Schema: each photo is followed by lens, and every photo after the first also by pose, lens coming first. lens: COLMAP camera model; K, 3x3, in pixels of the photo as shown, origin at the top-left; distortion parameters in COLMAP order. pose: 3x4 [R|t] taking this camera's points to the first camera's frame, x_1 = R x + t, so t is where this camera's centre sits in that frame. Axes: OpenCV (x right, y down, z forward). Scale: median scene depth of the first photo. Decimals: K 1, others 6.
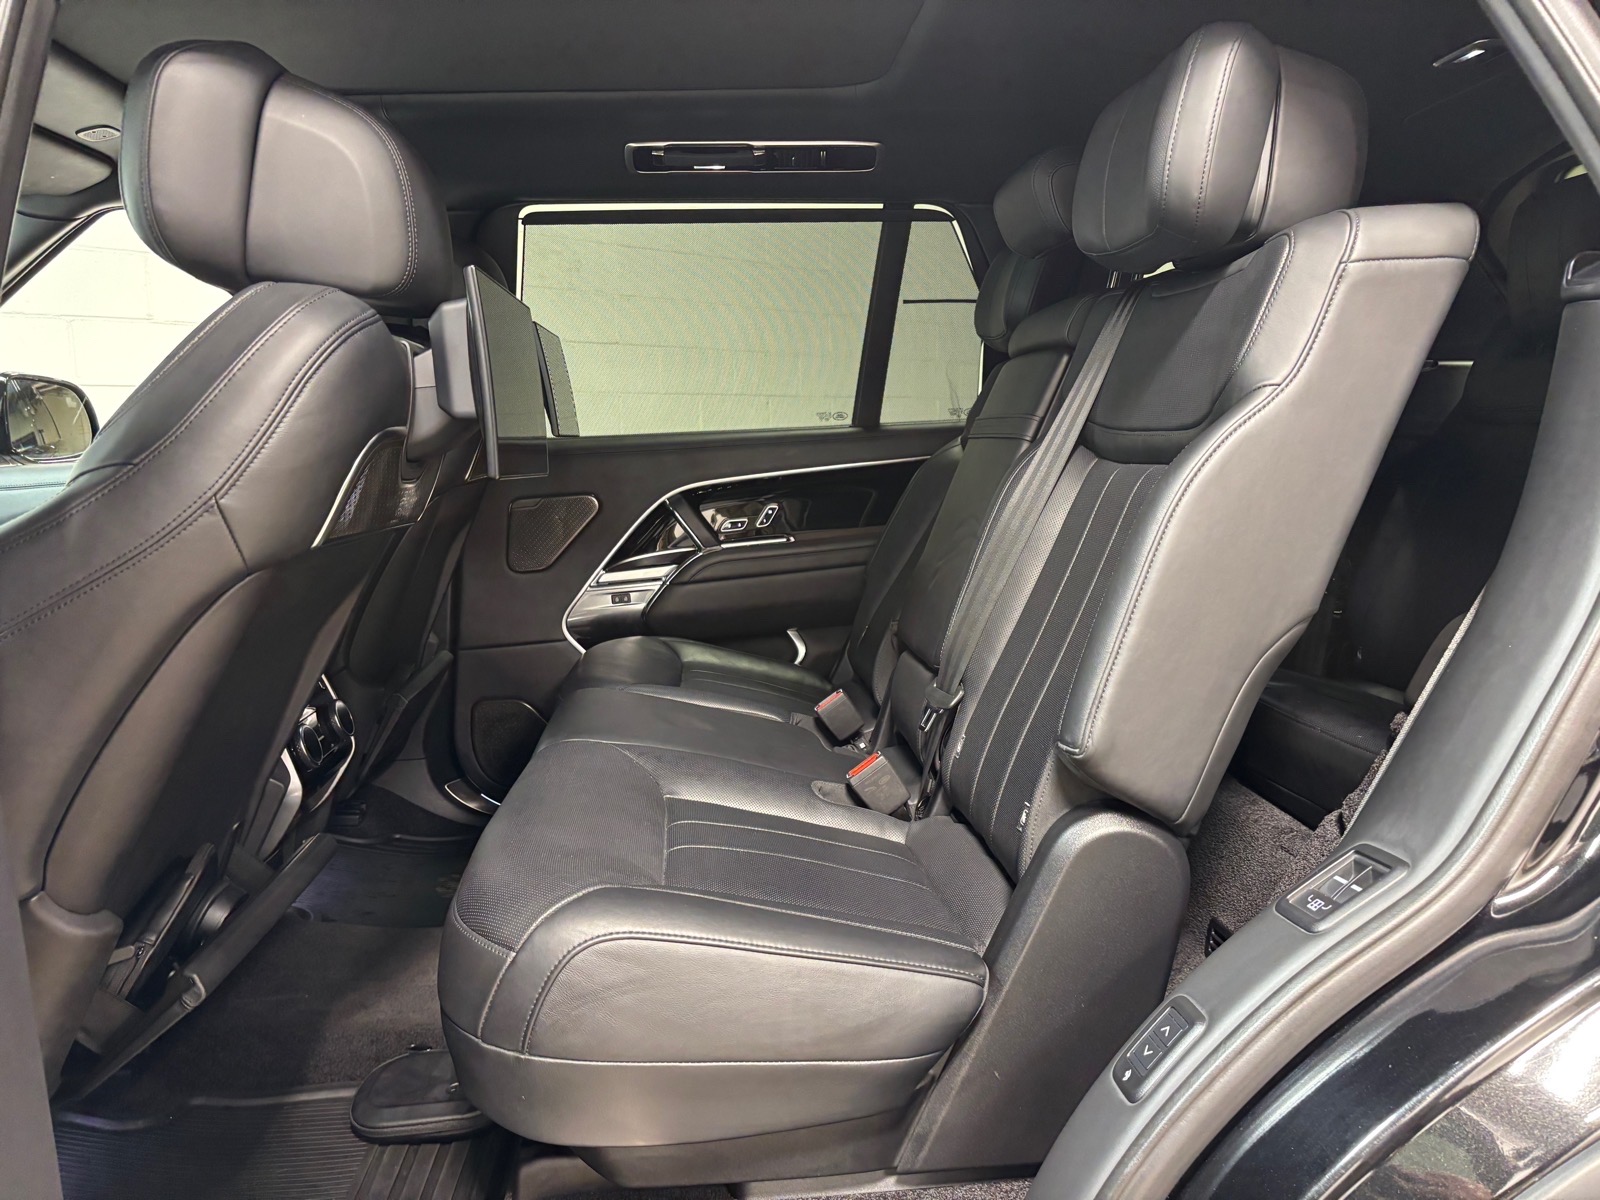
lens RADIAL K [[1203.4, 0, 800.0], [0, 1203.4, 600.0], [0, 0, 1]] dist [0.072514, -0.004059]
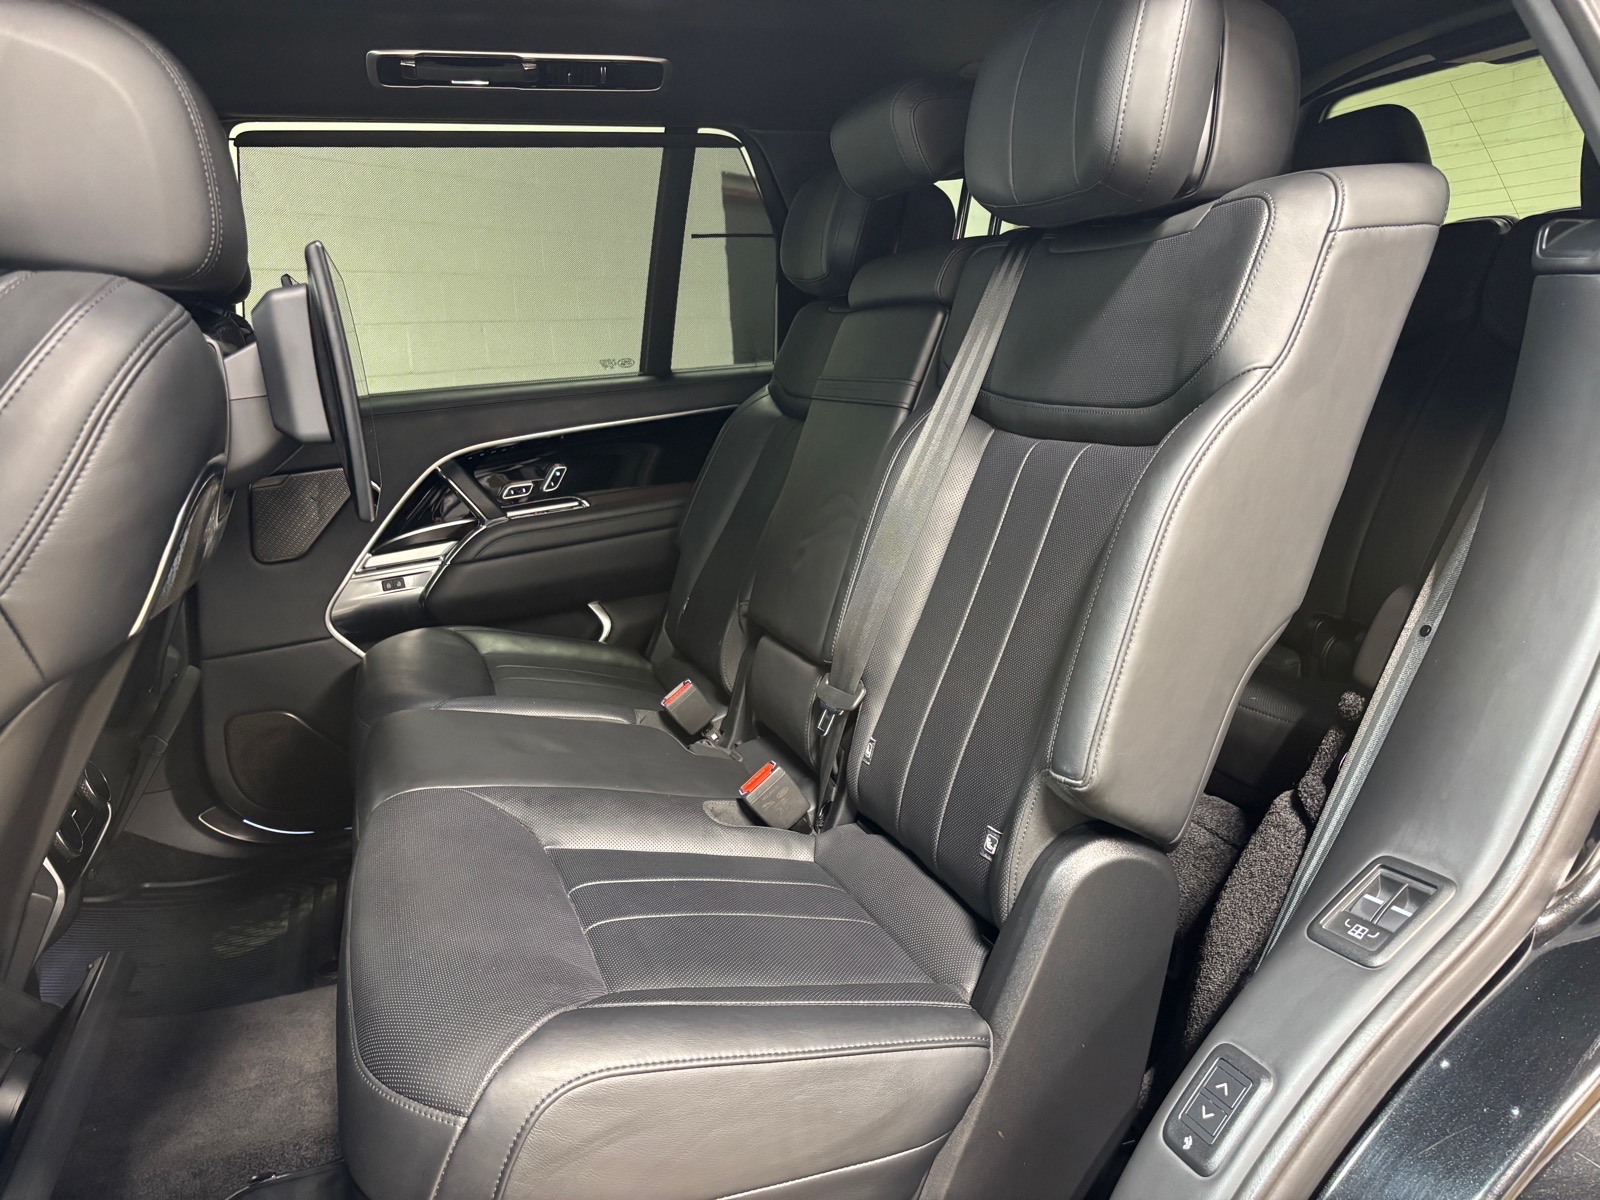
lens RADIAL K [[1208.6, 0, 798.3], [0, 1208.6, 612.3], [0, 0, 1]] dist [0.051065, 0.005125]
pose [[0.969604, -0.082683, 0.230285, -0.159504], [0.064728, 0.994321, 0.084476, -0.084905], [-0.235962, -0.067003, 0.969450, 0.166342]]
